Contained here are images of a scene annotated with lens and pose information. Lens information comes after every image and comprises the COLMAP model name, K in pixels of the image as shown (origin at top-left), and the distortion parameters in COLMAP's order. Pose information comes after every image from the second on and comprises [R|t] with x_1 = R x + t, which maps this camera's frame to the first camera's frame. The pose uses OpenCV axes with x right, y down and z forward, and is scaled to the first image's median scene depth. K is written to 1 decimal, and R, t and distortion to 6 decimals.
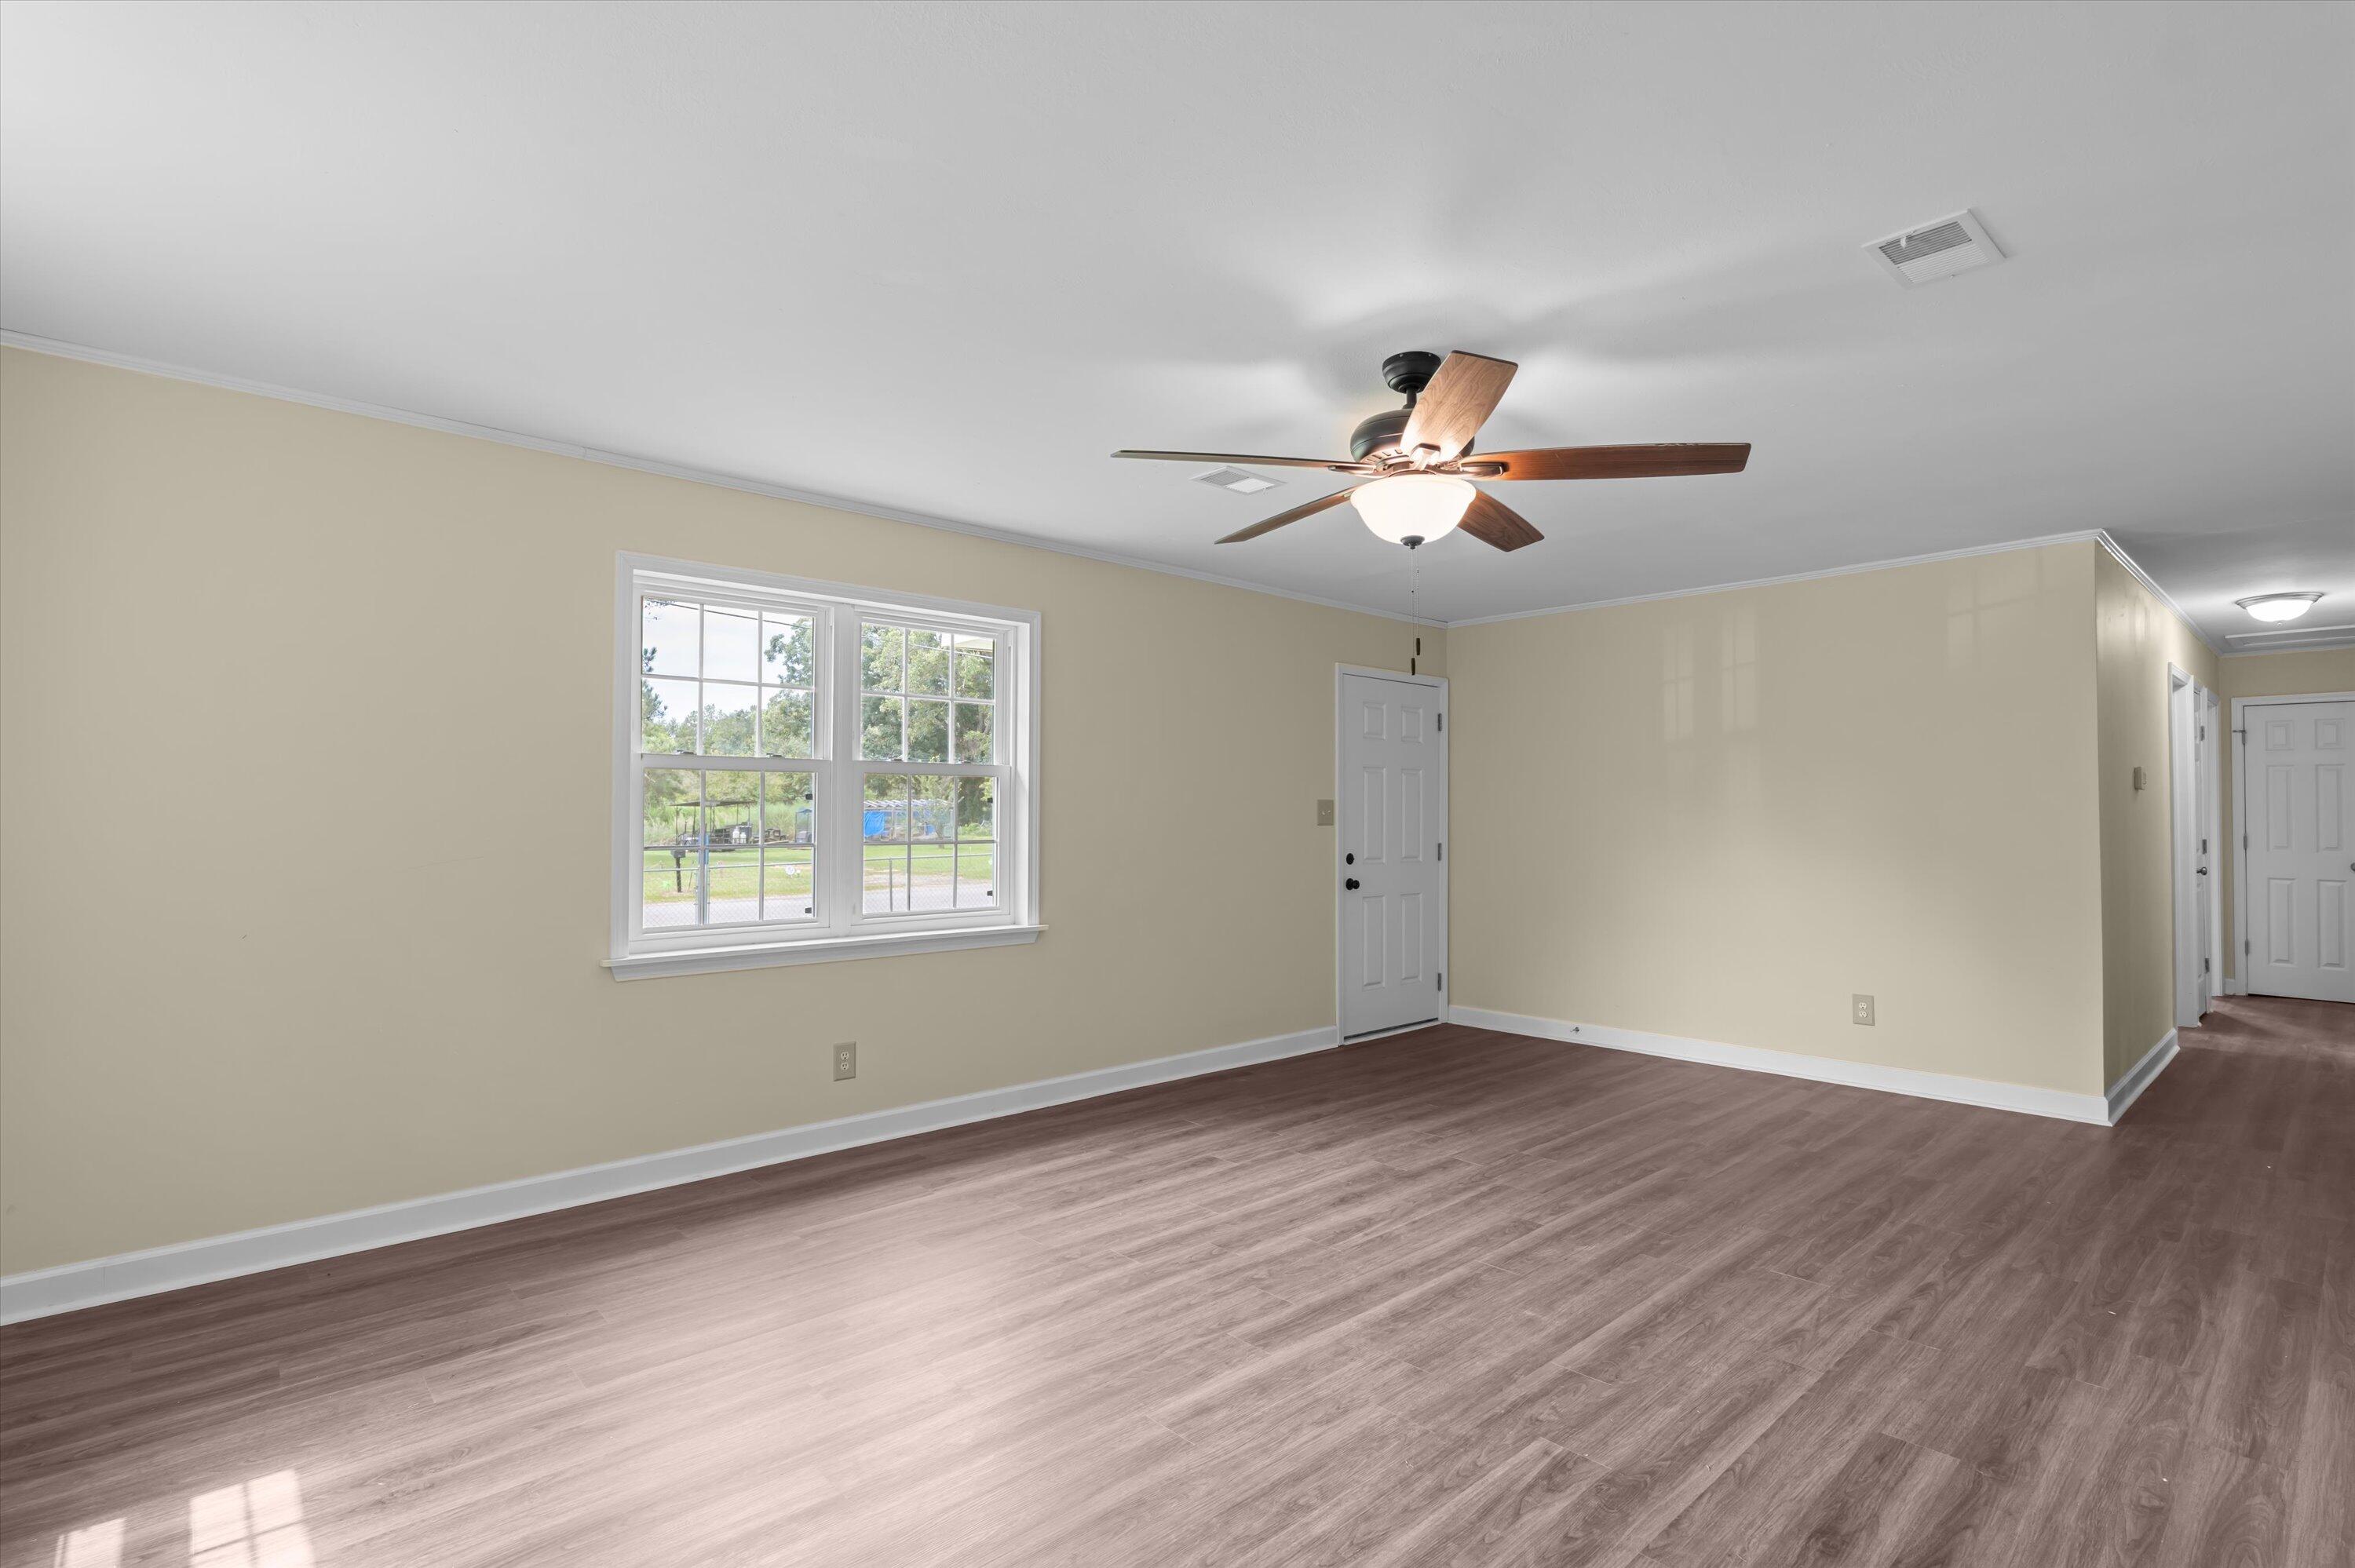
lens RADIAL K [[1114.8, 0, 1177.5], [0, 1114.8, 784.0], [0, 0, 1]] dist [-0.014681, 0.000166]
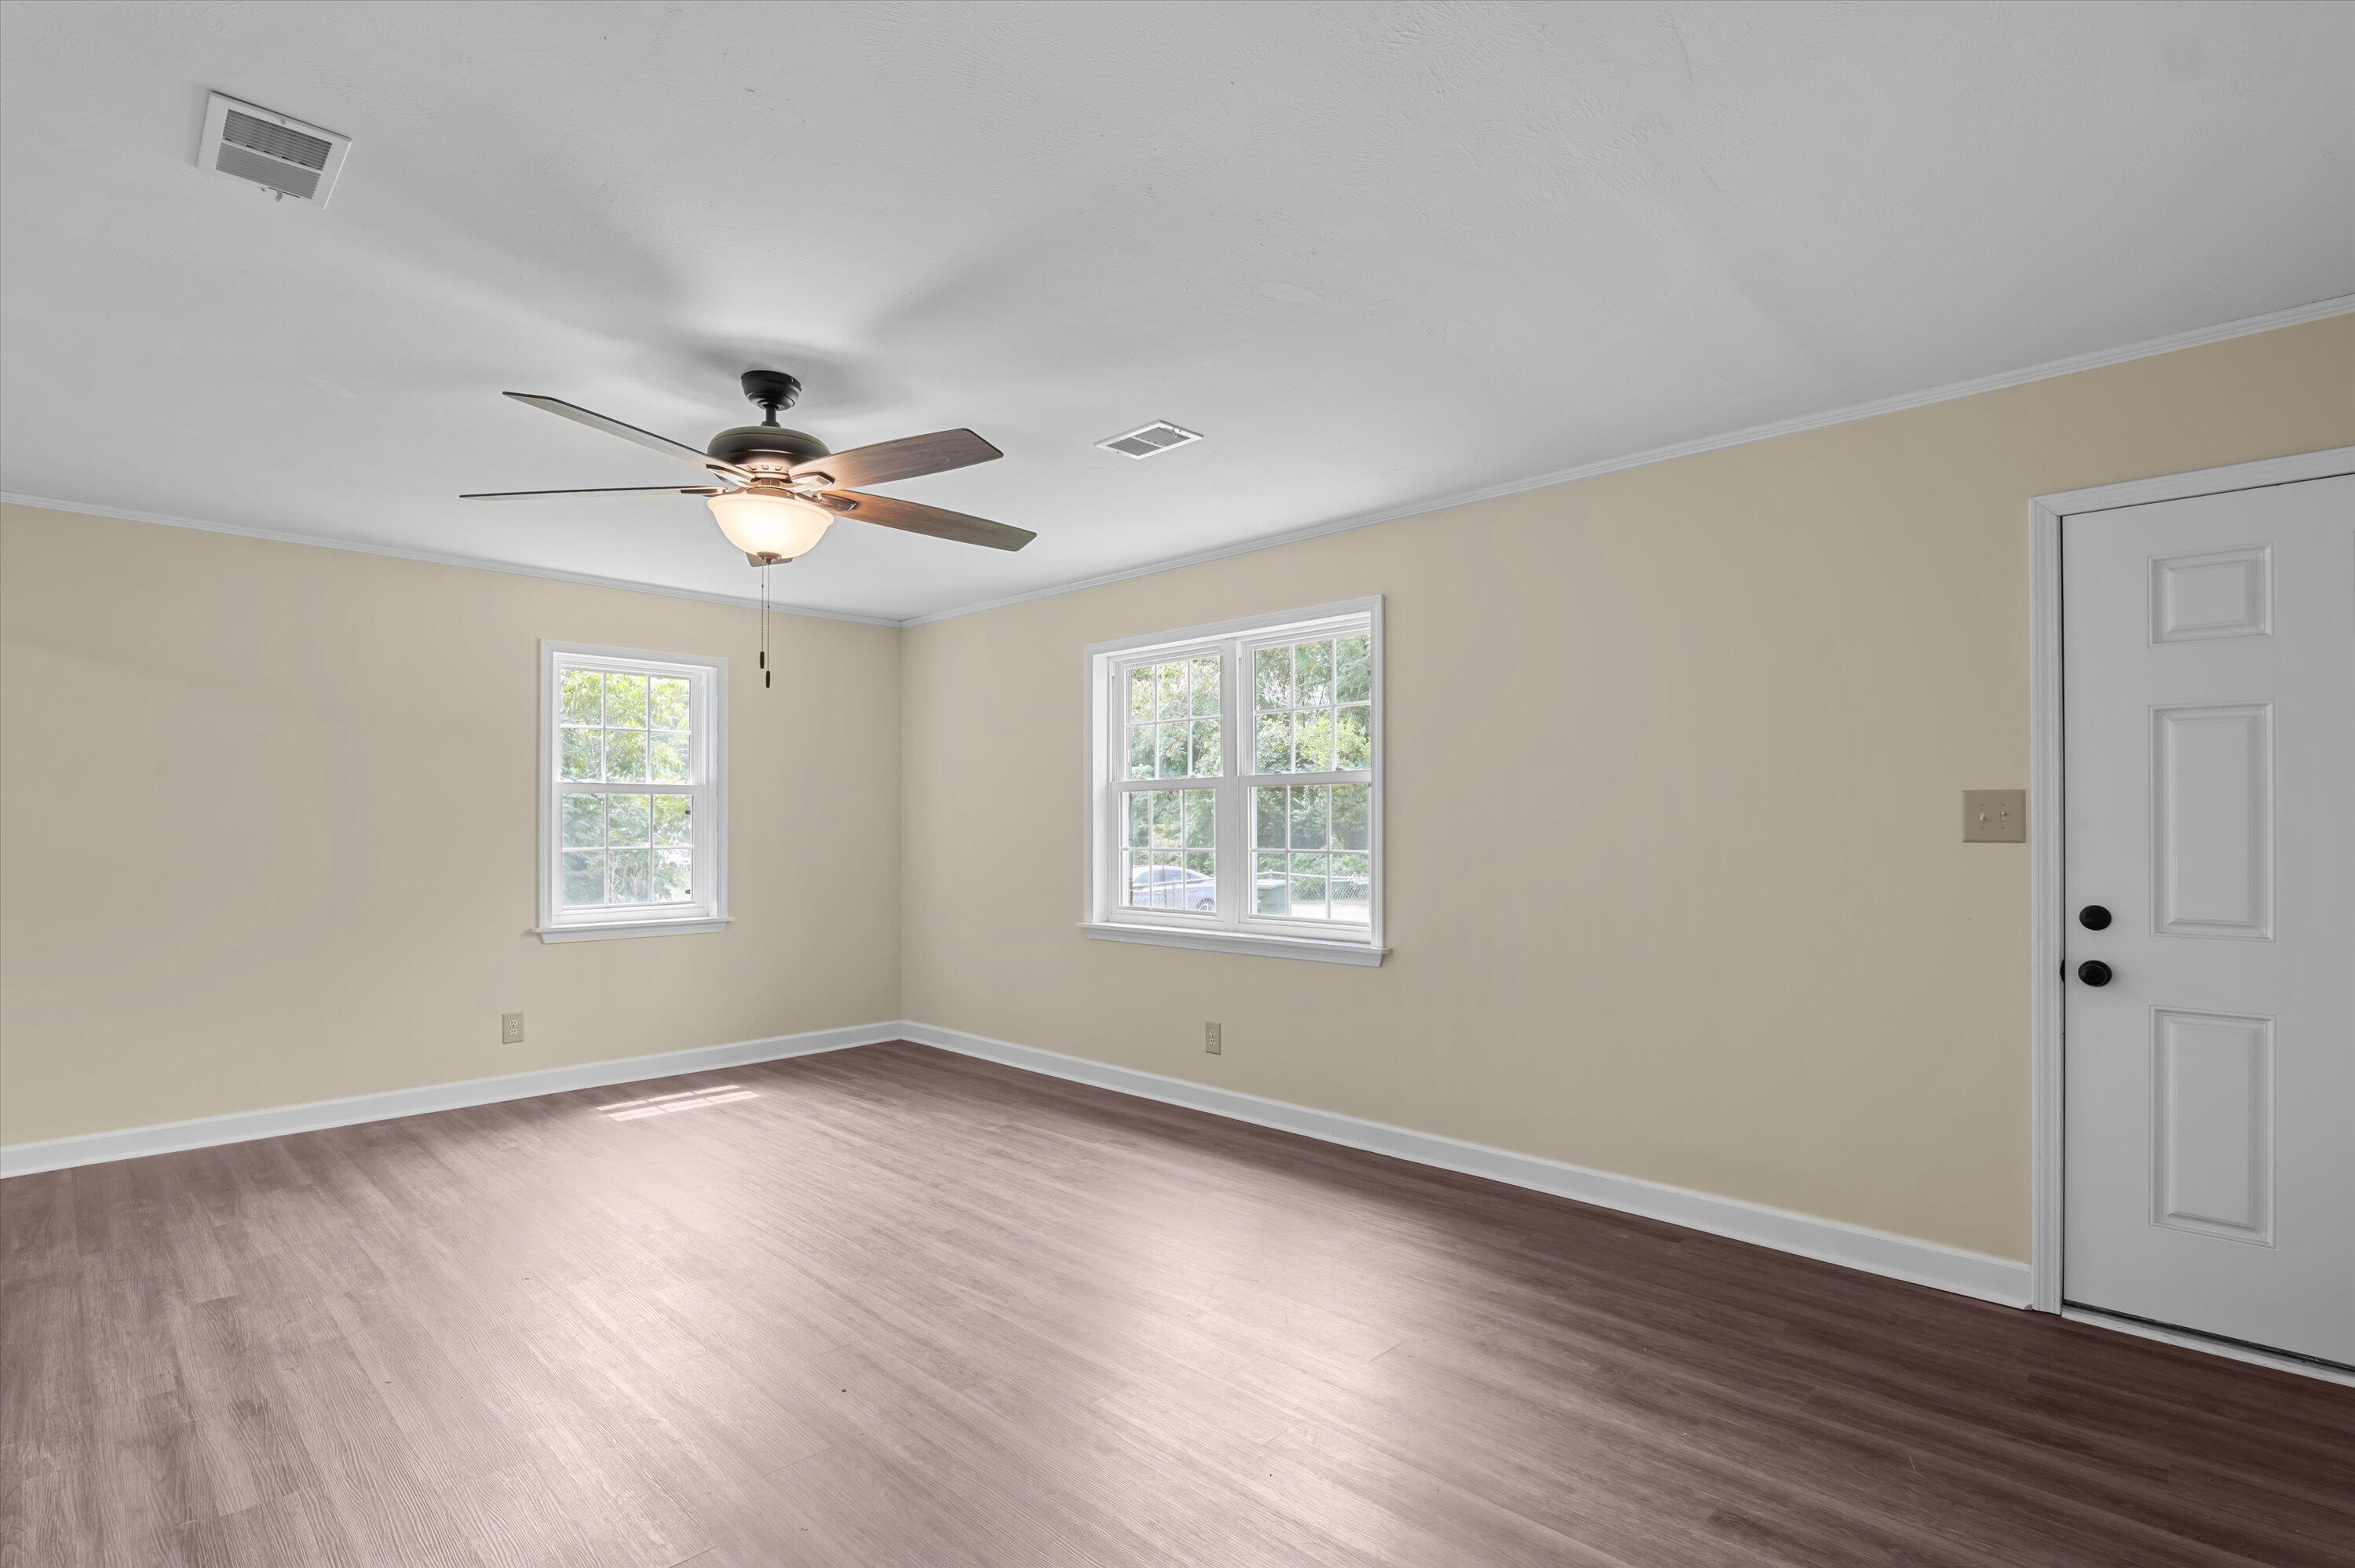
lens RADIAL K [[1126.9, 0, 1174.6], [0, 1126.9, 816.4], [0, 0, 1]] dist [-0.003974, -0.000736]
pose [[0.053768, -0.010938, -0.998494, 1.188472], [0.030686, 0.999486, -0.009296, 0.038679], [0.998082, -0.030140, 0.054076, 1.233133]]
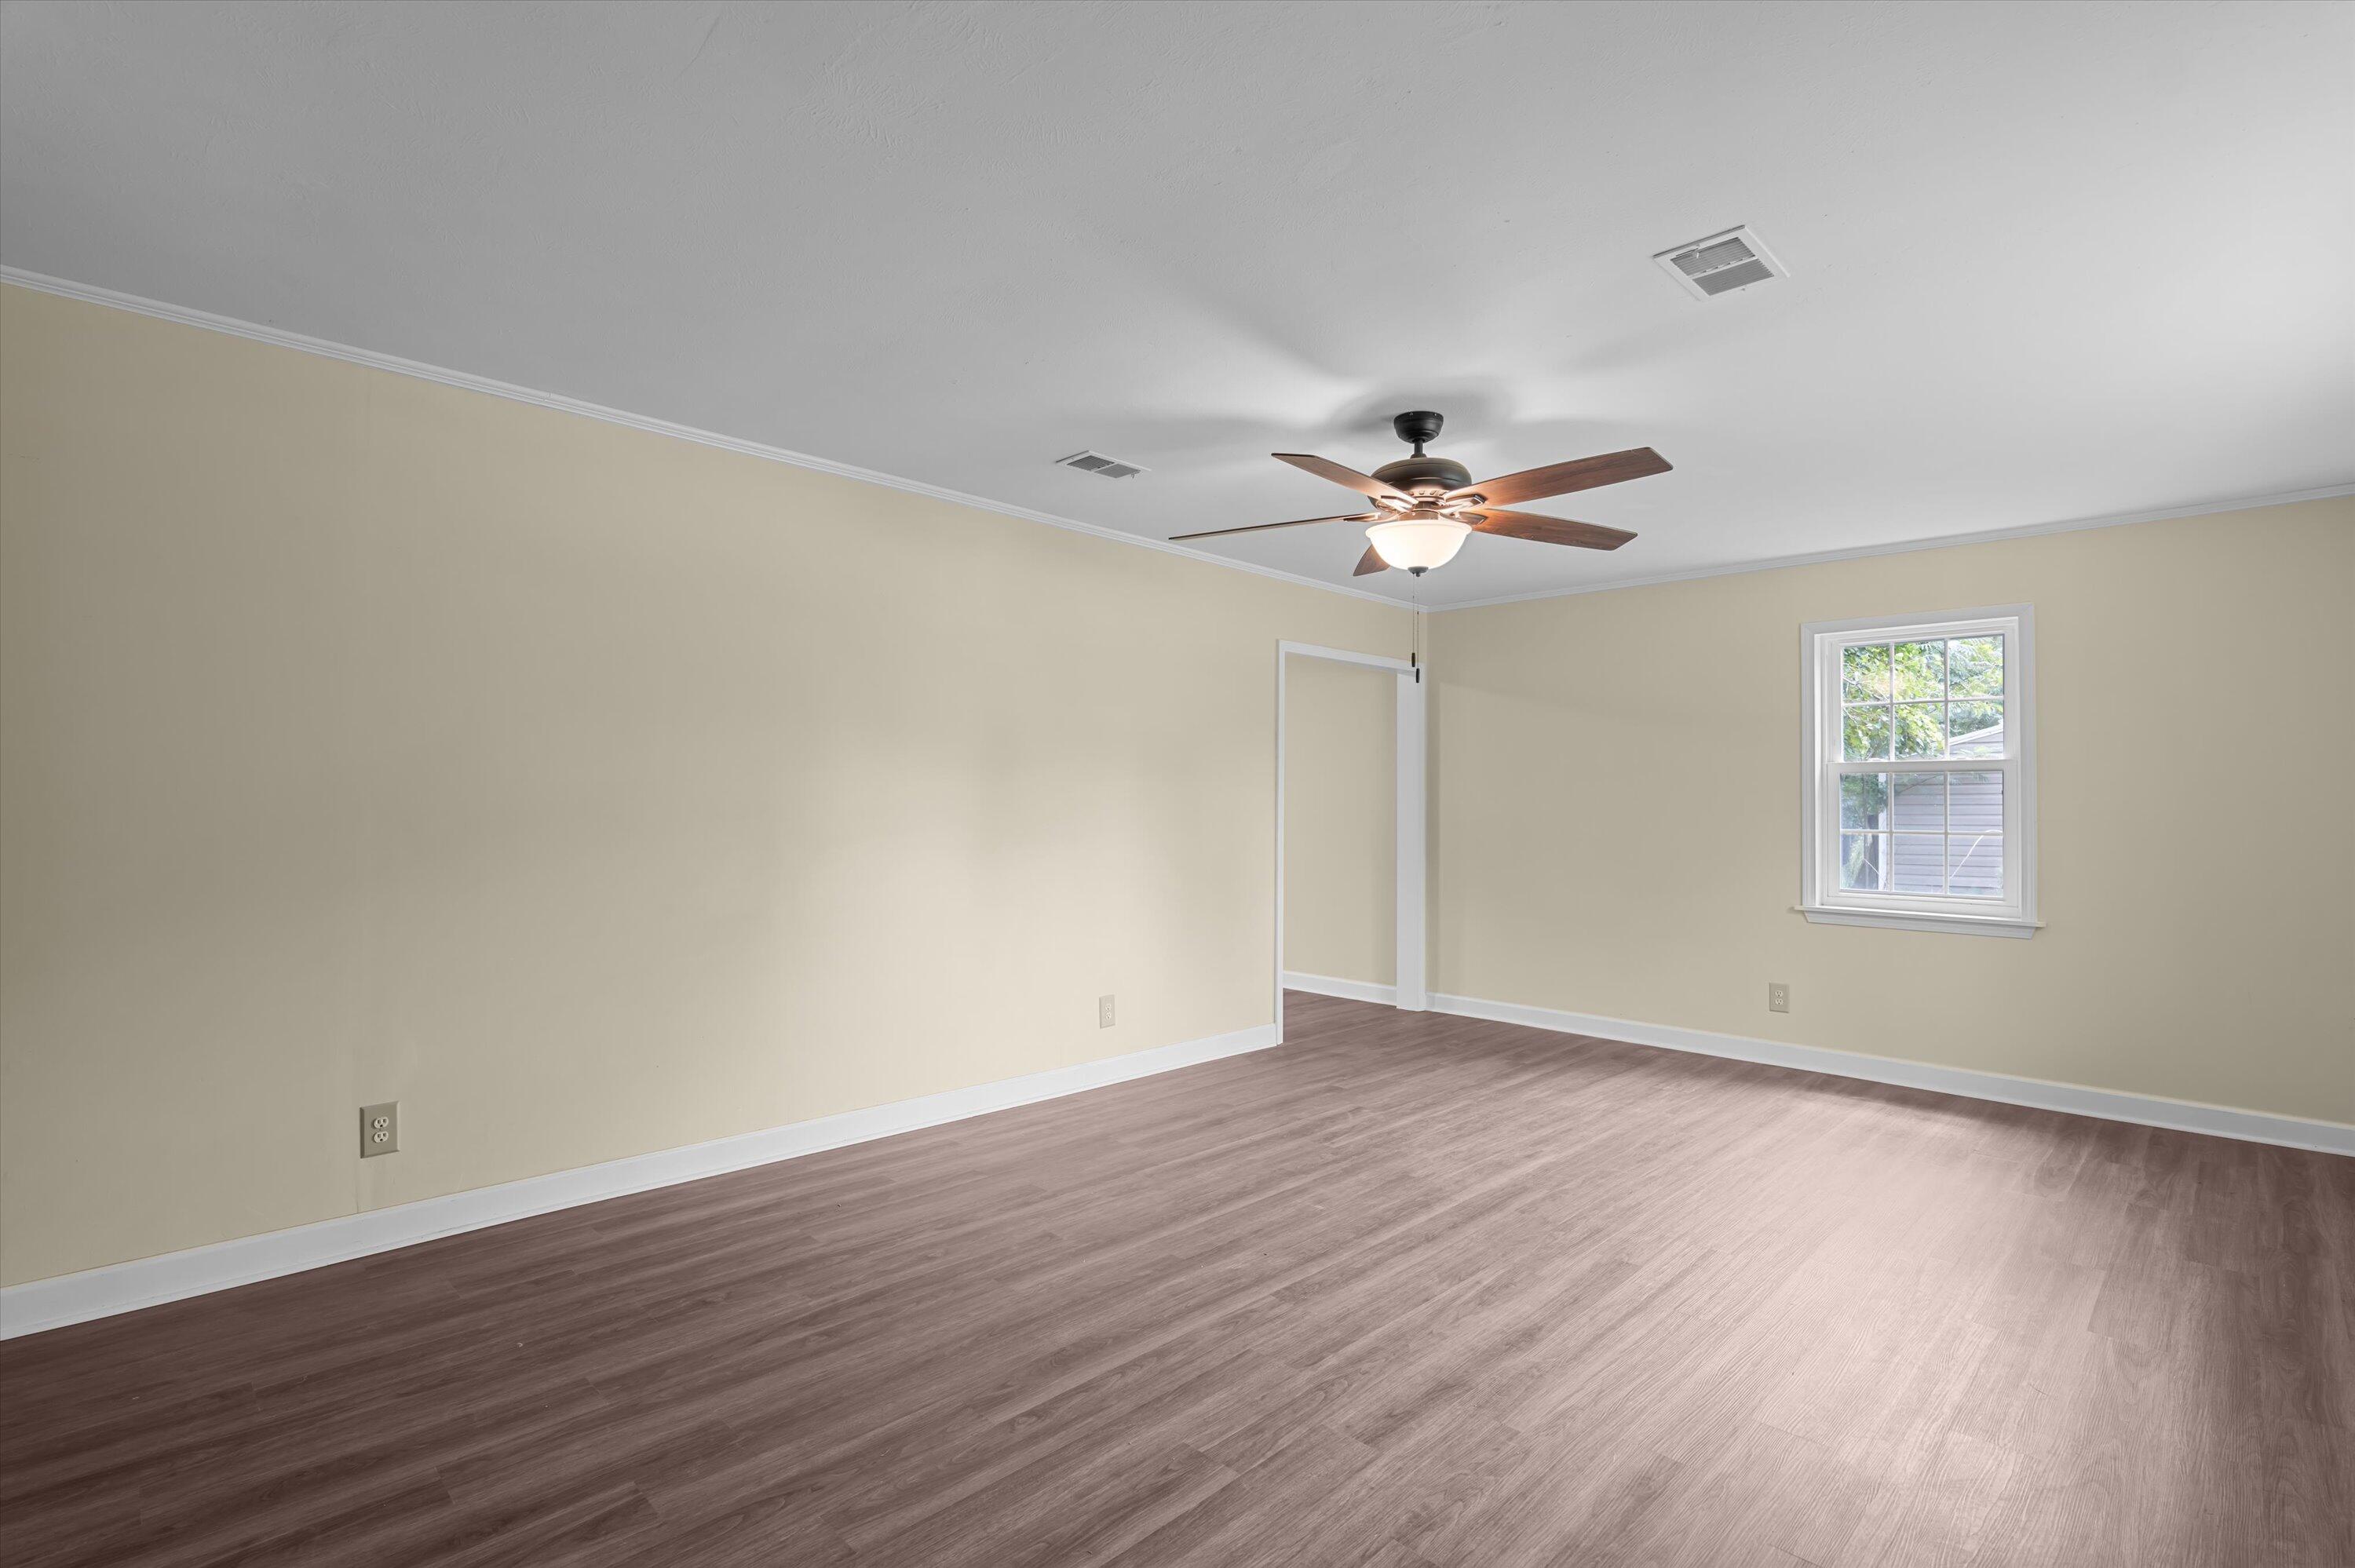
lens RADIAL K [[1113.1, 0, 1177.5], [0, 1113.1, 784.0], [0, 0, 1]] dist [-0.001693, -0.000405]
pose [[-0.998540, -0.013769, -0.052241, 0.495736], [-0.011361, 0.998871, -0.046125, 0.063856], [0.052817, -0.045464, -0.997569, 2.039005]]
